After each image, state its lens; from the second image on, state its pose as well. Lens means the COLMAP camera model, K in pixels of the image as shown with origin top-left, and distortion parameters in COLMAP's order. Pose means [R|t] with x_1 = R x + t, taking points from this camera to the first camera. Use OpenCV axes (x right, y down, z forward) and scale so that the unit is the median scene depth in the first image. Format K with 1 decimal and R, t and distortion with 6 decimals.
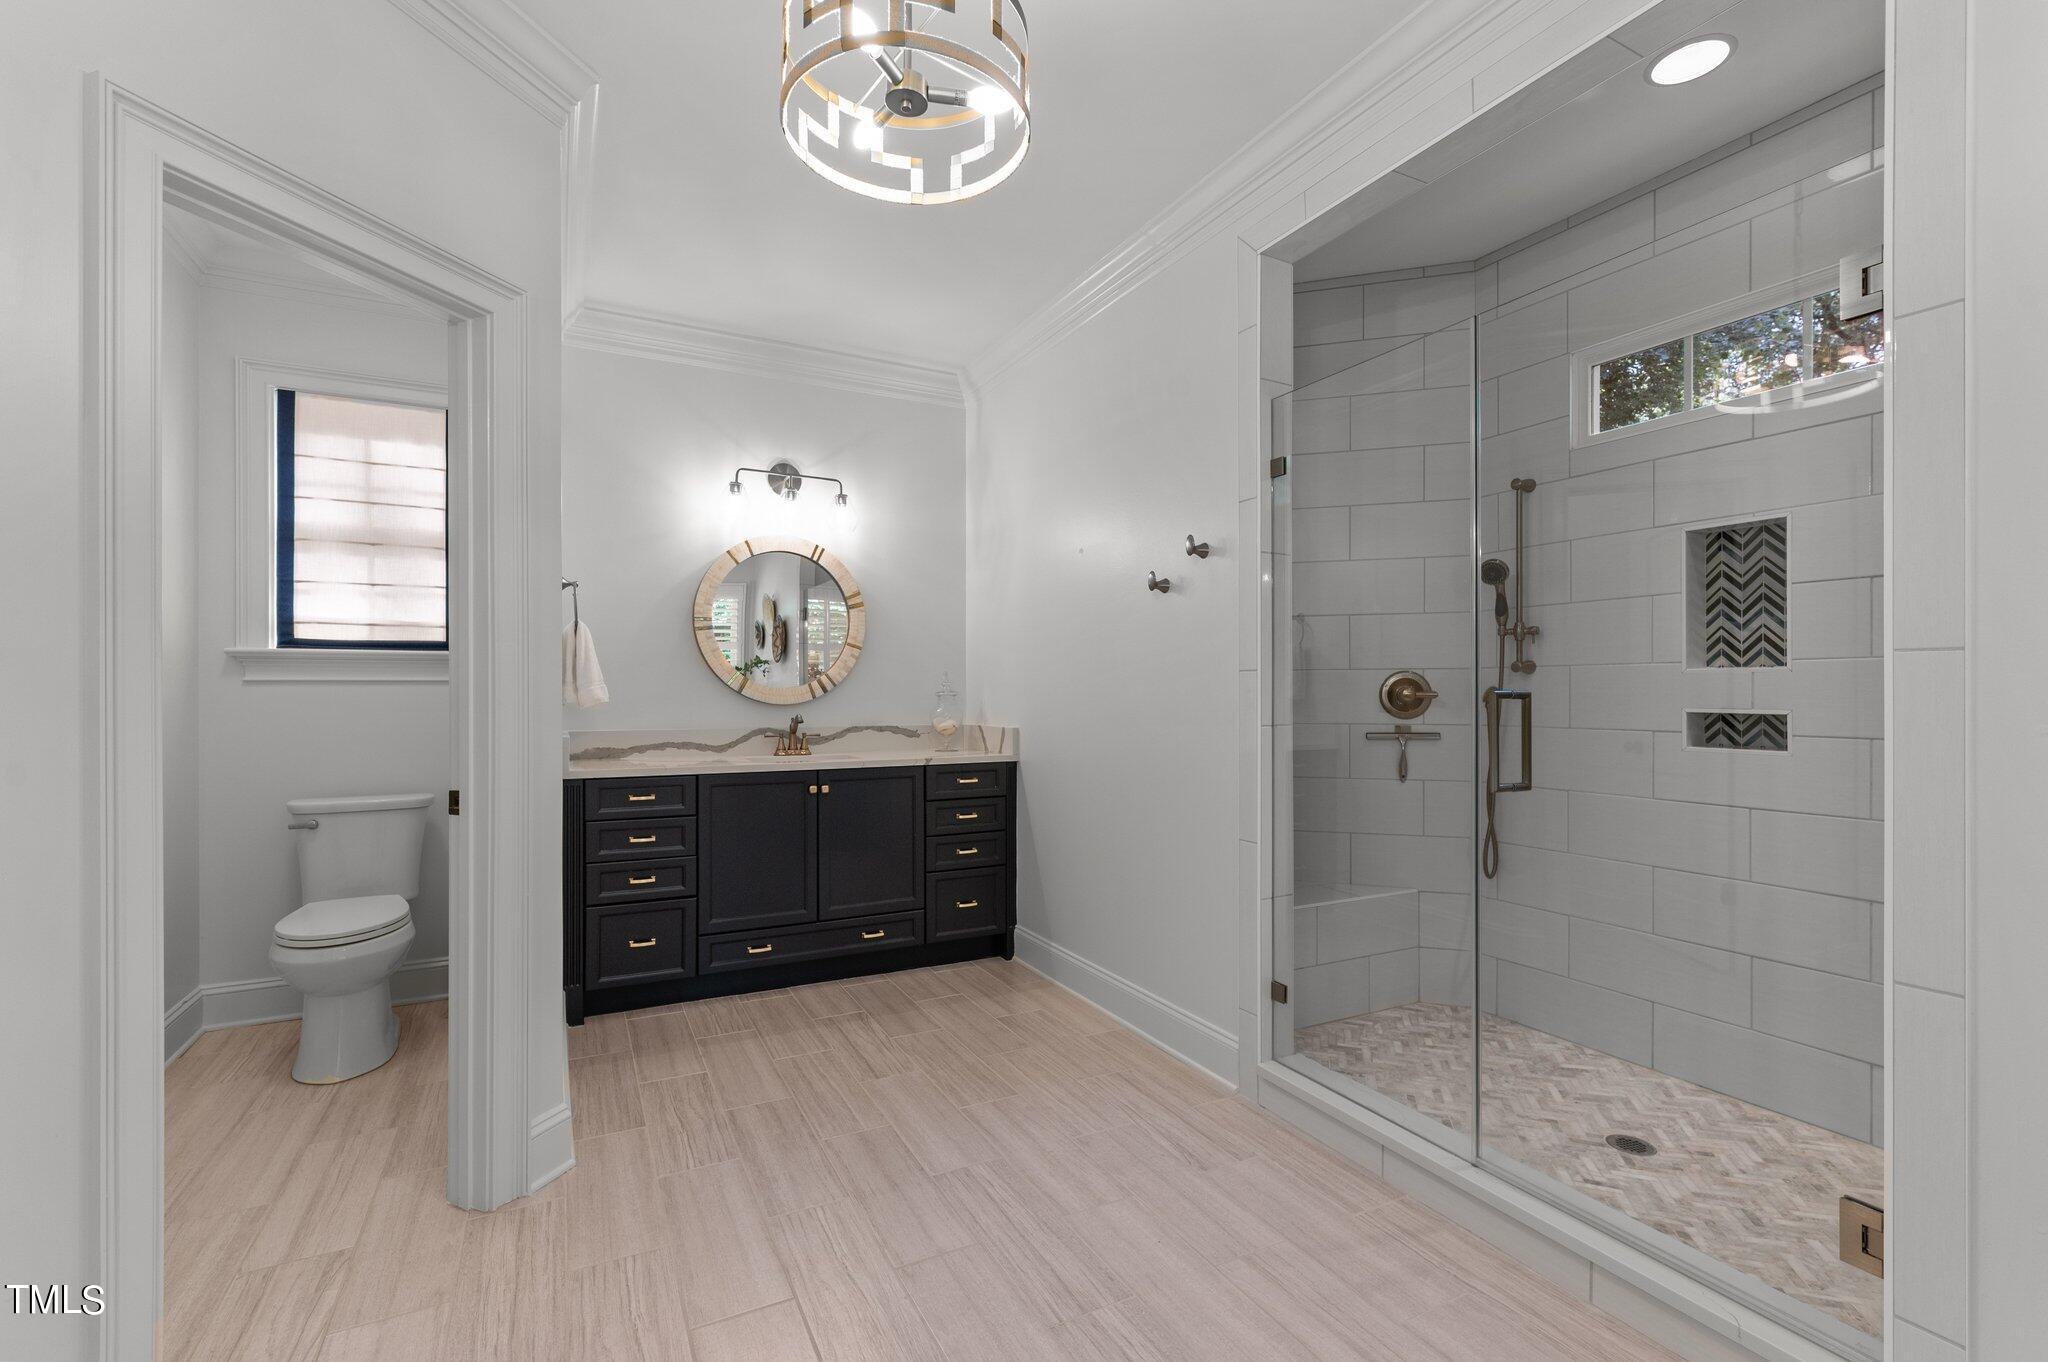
lens RADIAL K [[890.1, 0, 1027.1], [0, 890.1, 691.3], [0, 0, 1]] dist [0.001144, -0.000230]
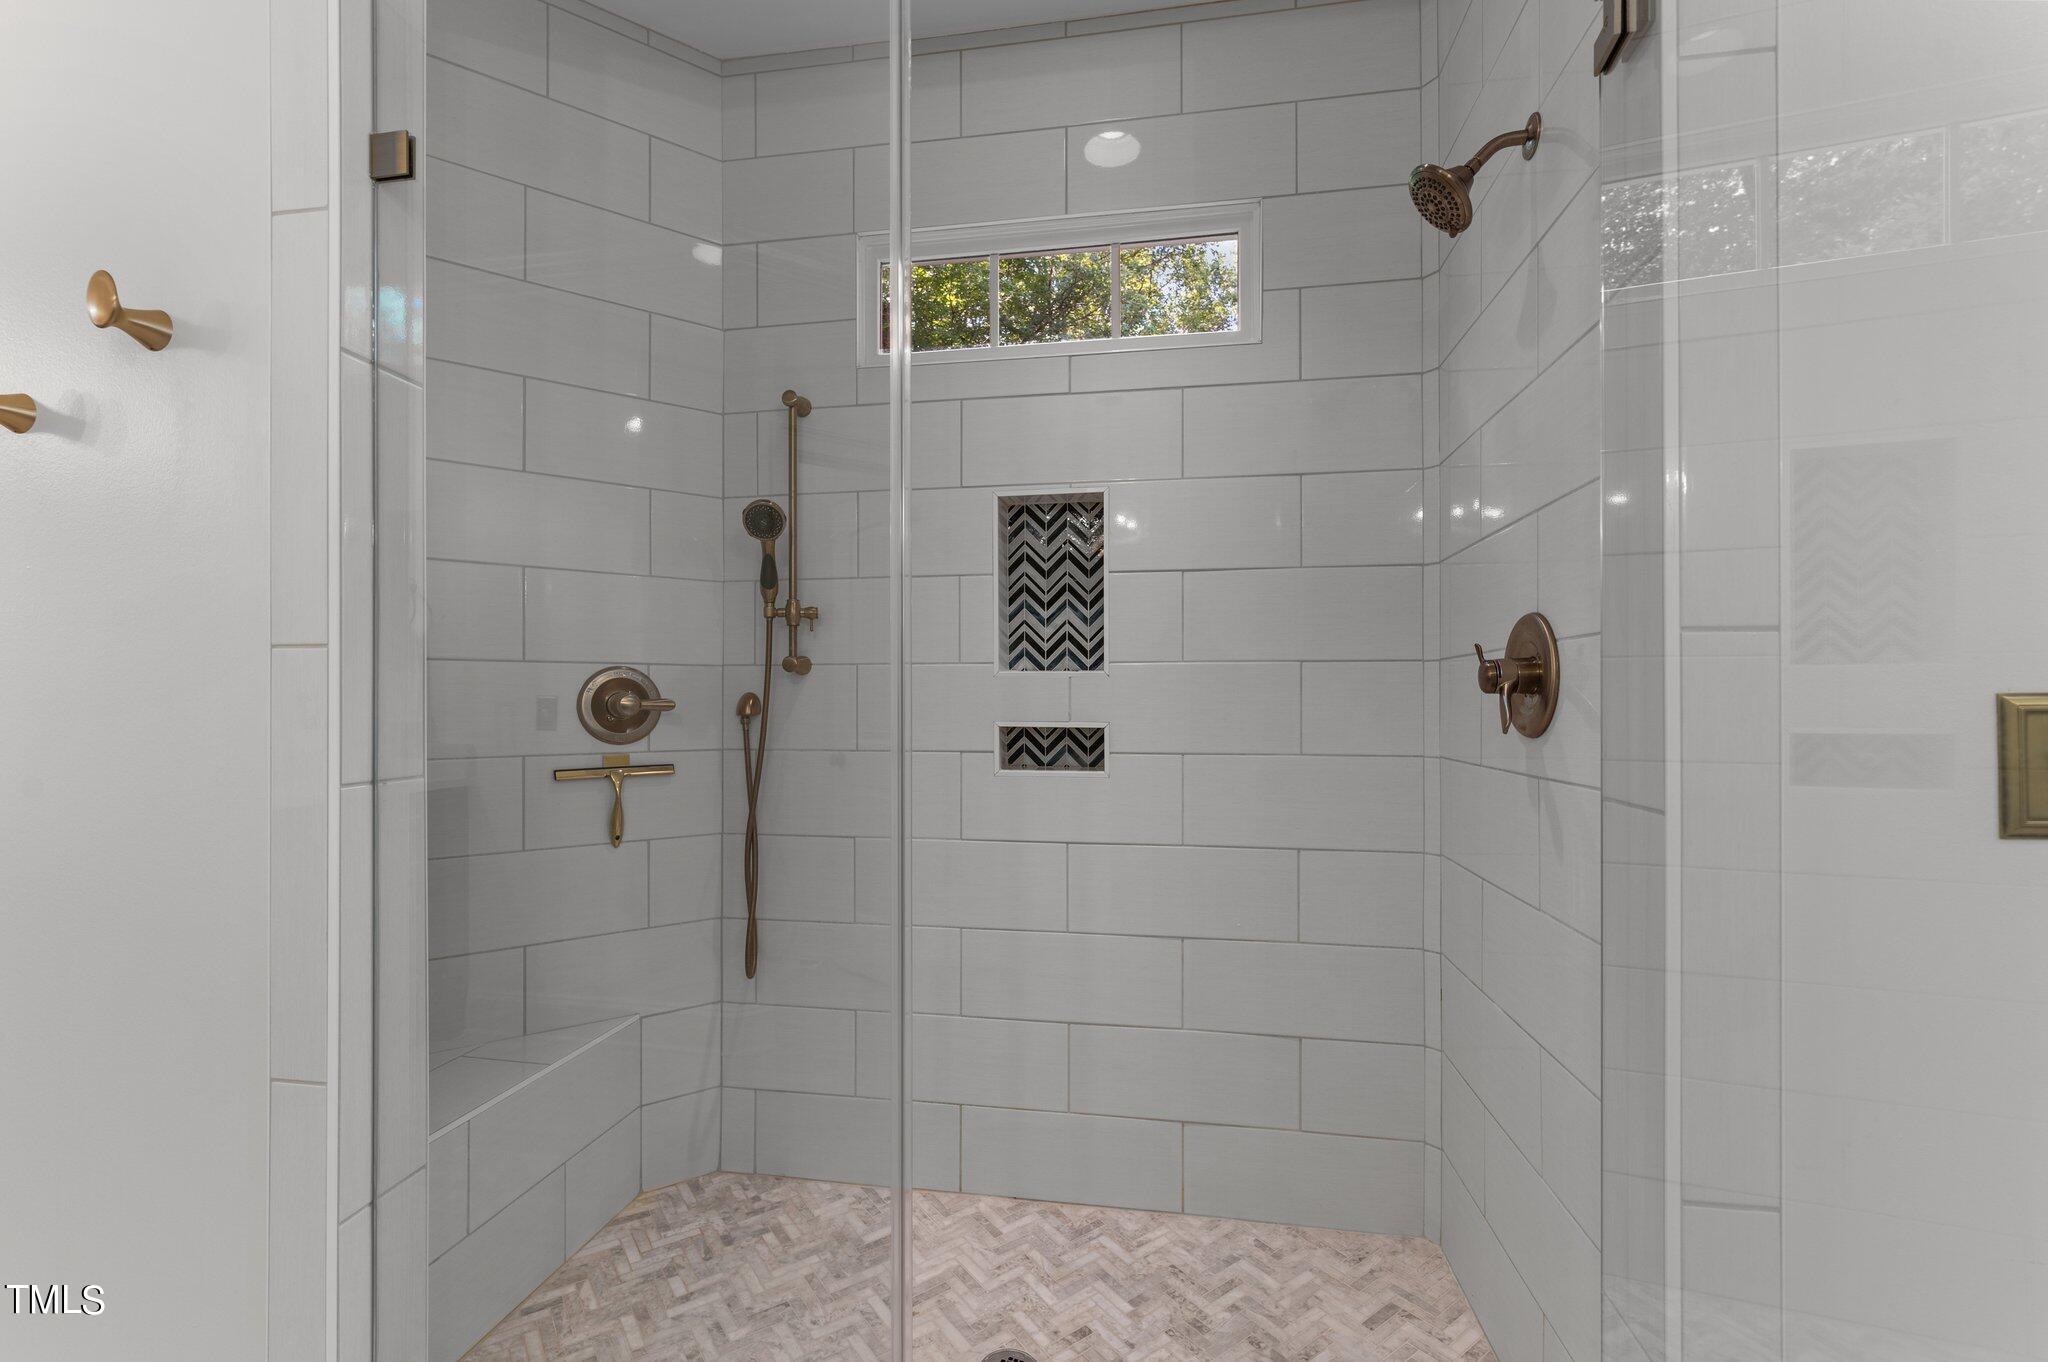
lens RADIAL K [[890.1, 0, 1028.3], [0, 890.1, 698.4], [0, 0, 1]] dist [0.001144, -0.000230]
pose [[0.600566, 0.002050, 0.799573, 0.125584], [-0.001292, 0.999998, -0.001594, -0.000145], [-0.799574, -0.000076, 0.600567, 0.500124]]
